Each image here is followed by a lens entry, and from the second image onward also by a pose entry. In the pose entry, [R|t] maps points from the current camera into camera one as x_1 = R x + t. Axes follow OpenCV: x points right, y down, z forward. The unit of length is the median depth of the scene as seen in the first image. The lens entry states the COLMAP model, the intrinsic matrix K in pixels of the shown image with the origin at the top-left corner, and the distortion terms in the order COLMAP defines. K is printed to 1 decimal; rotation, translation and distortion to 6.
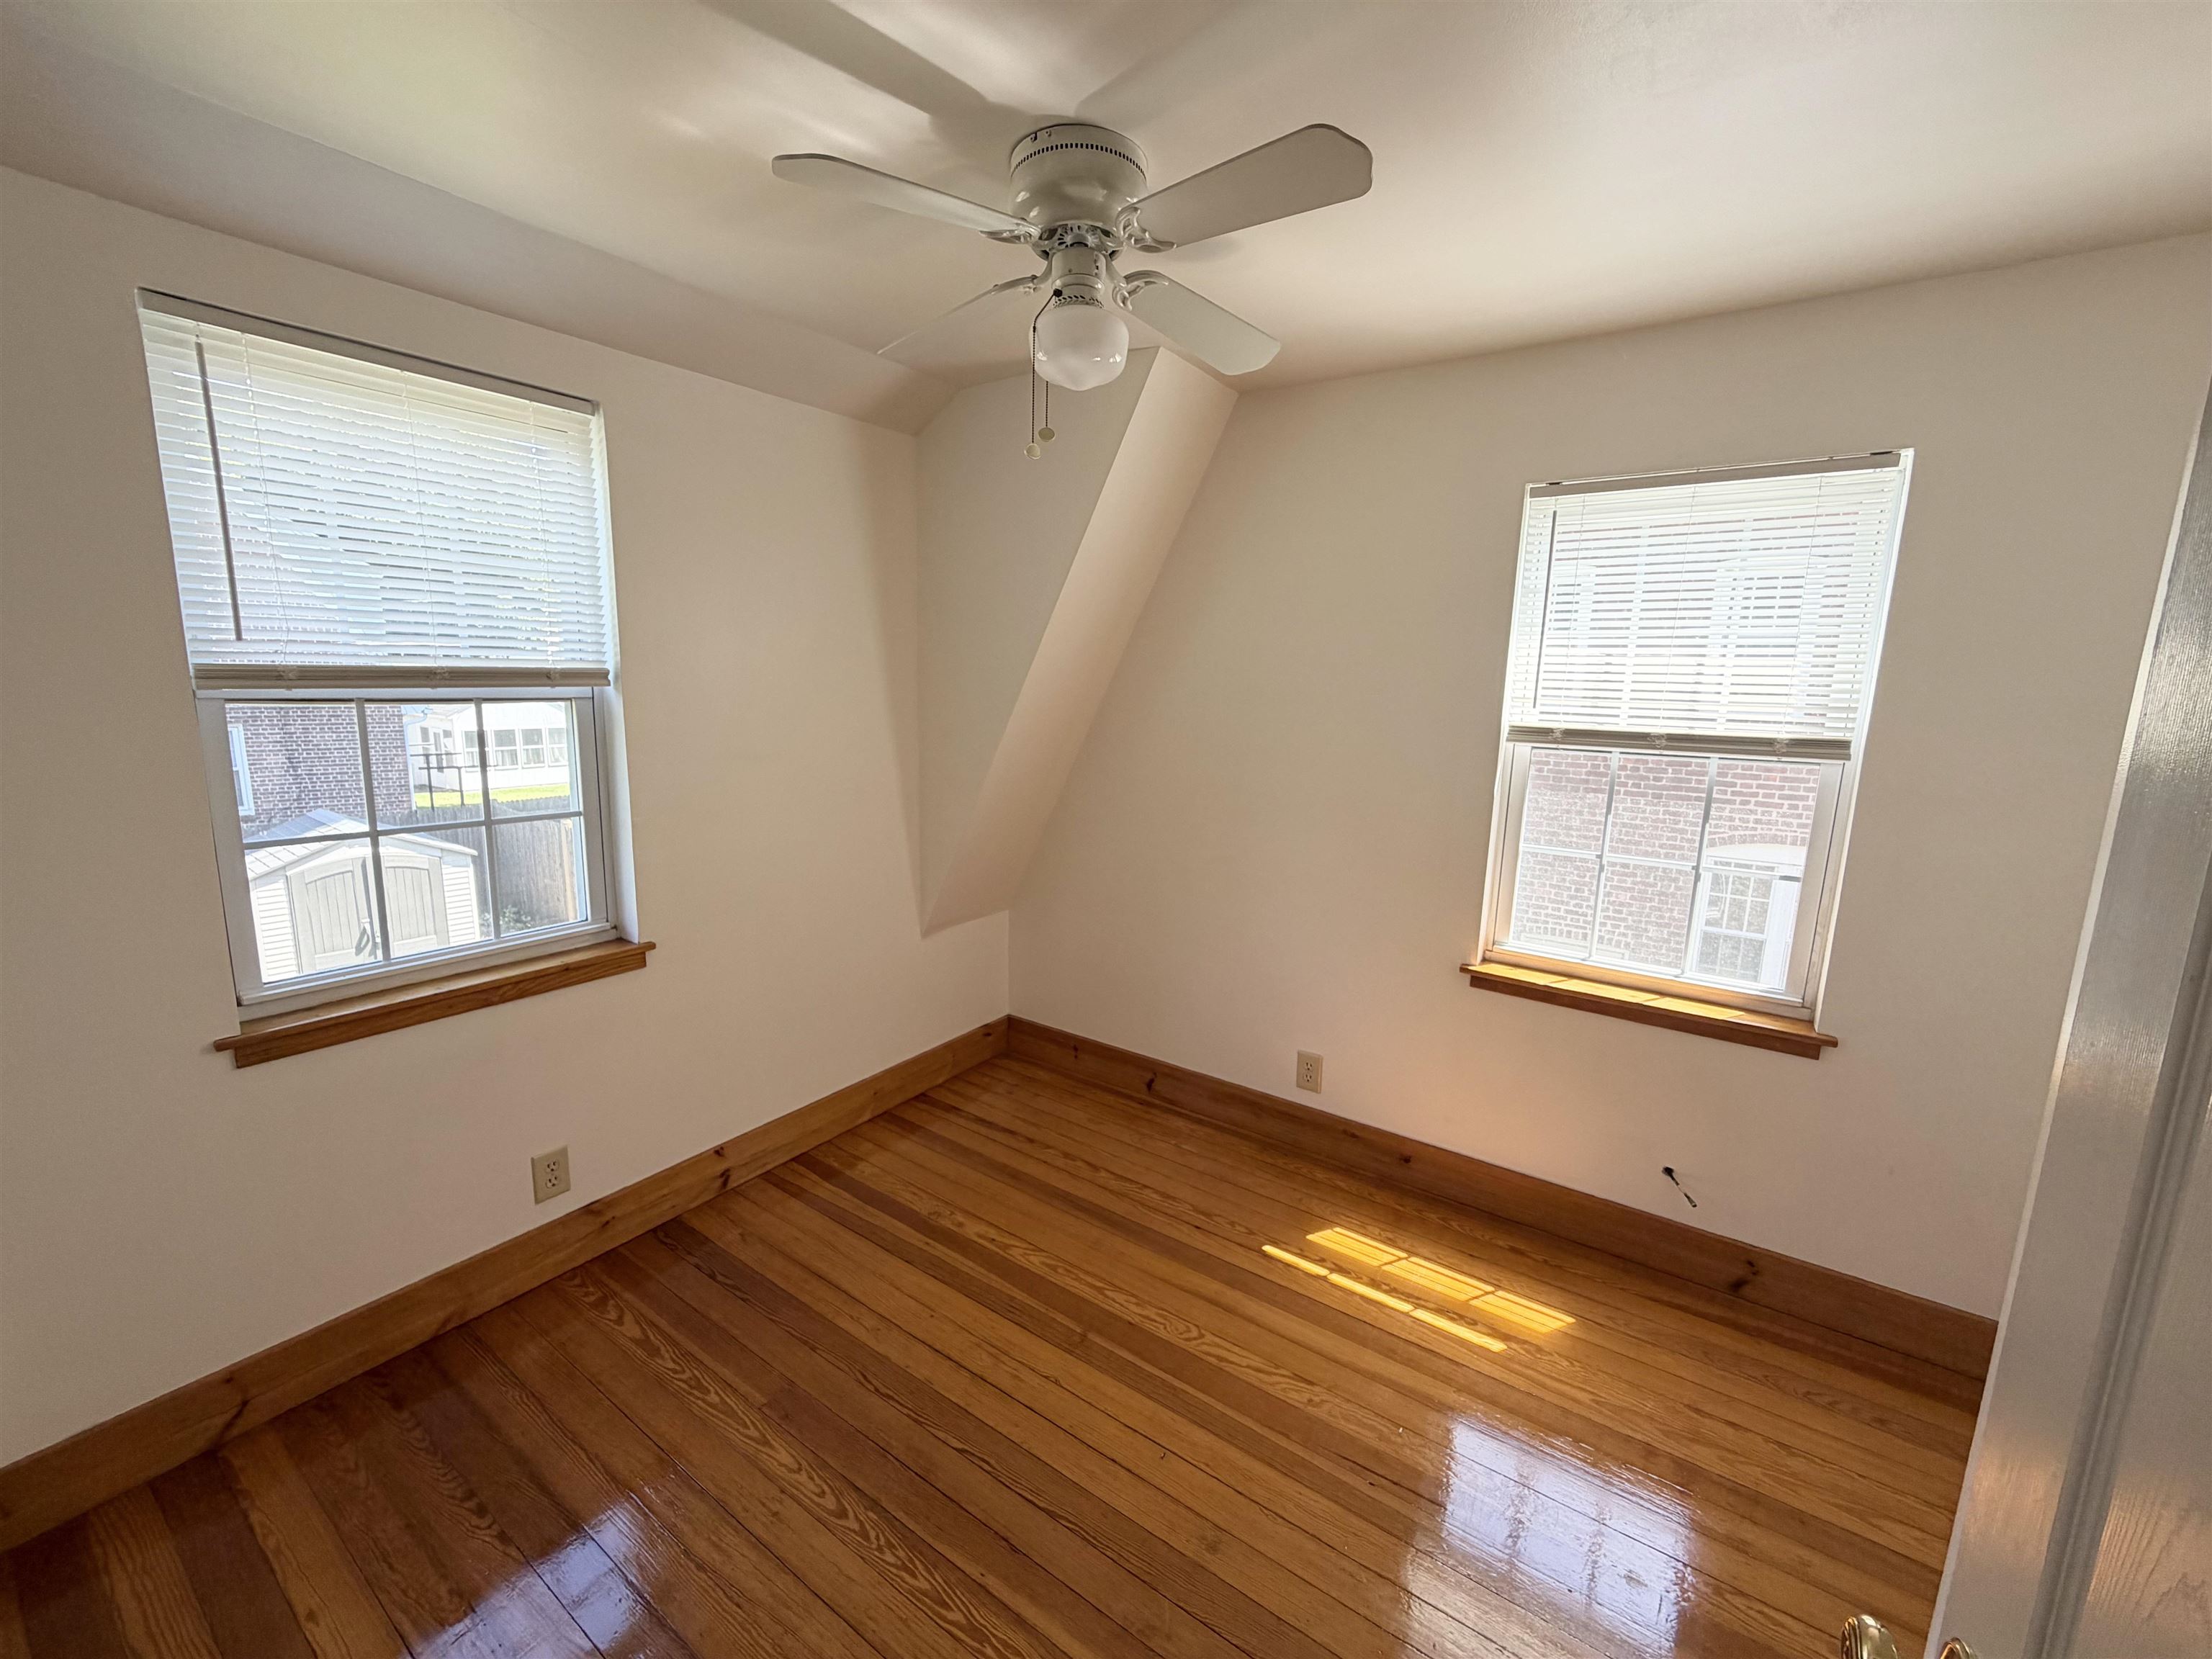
lens RADIAL K [[884.0, 0, 1098.5], [0, 884.0, 831.0], [0, 0, 1]] dist [-0.000634, 0.000247]
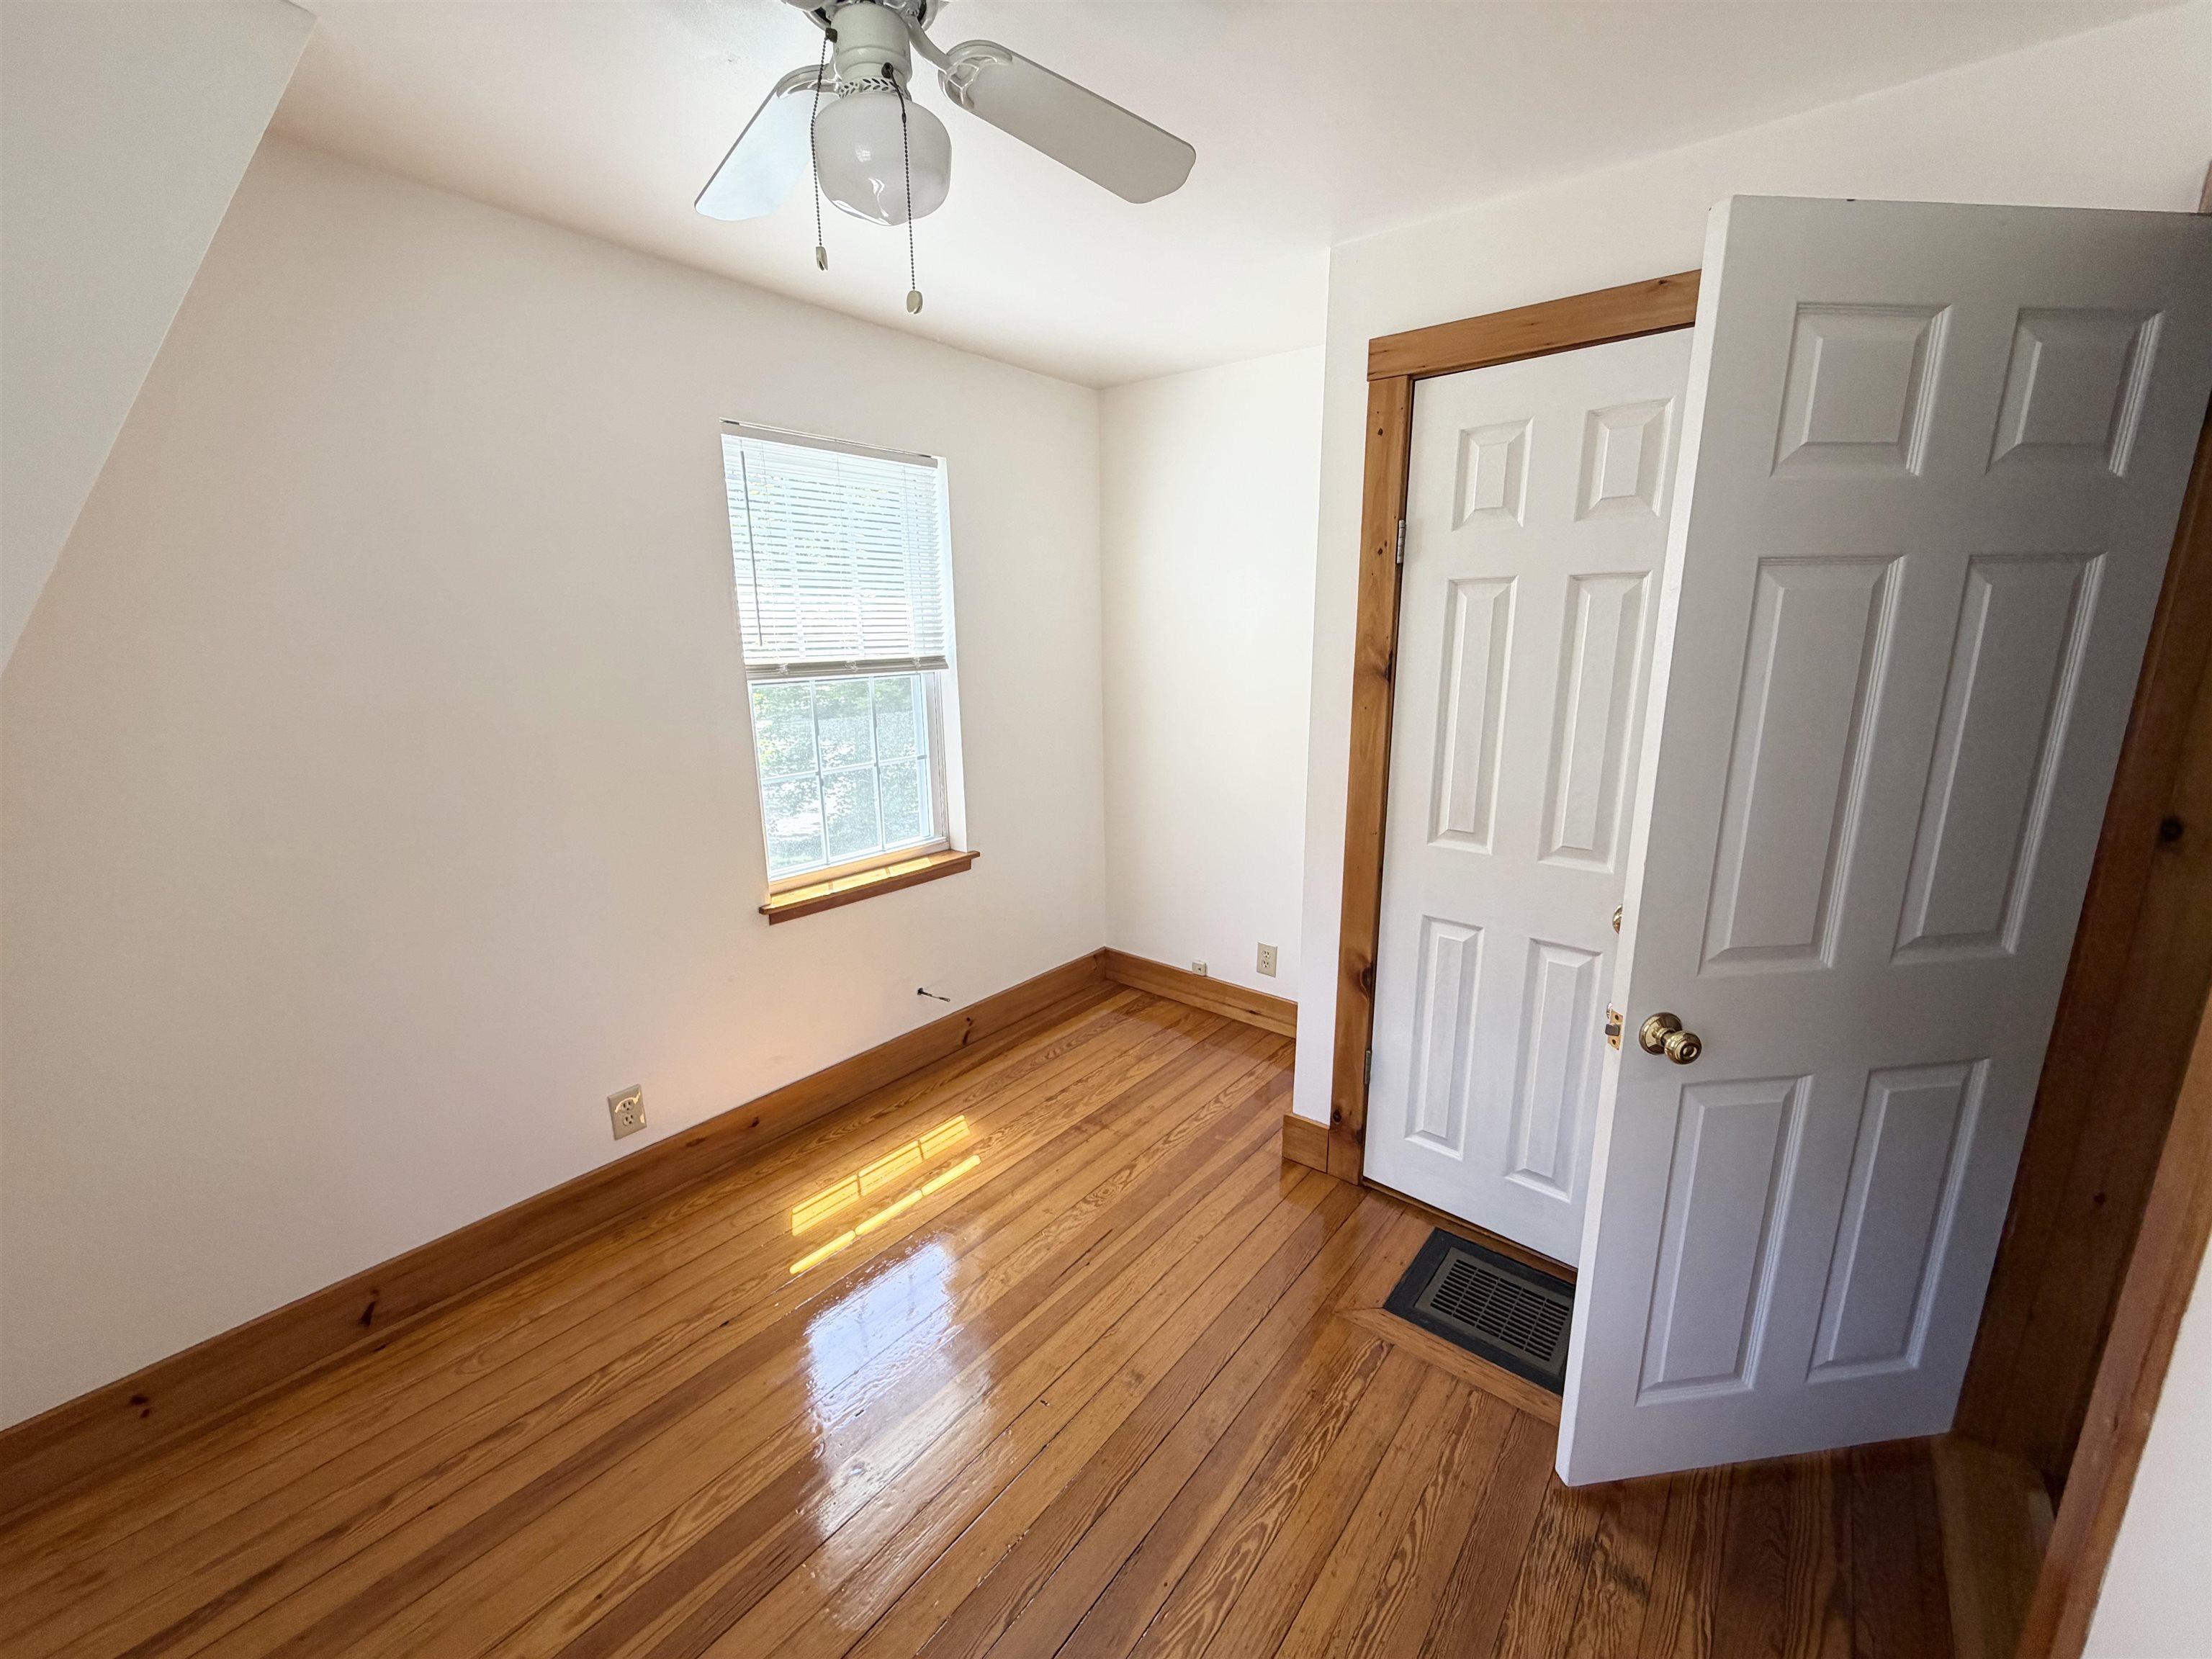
lens RADIAL K [[884.0, 0, 1098.5], [0, 884.0, 831.0], [0, 0, 1]] dist [-0.000634, 0.000247]
pose [[0.076967, -0.250860, 0.964959, -0.545789], [0.182305, 0.955054, 0.233744, -0.104363], [-0.980225, 0.157926, 0.119241, 0.535358]]
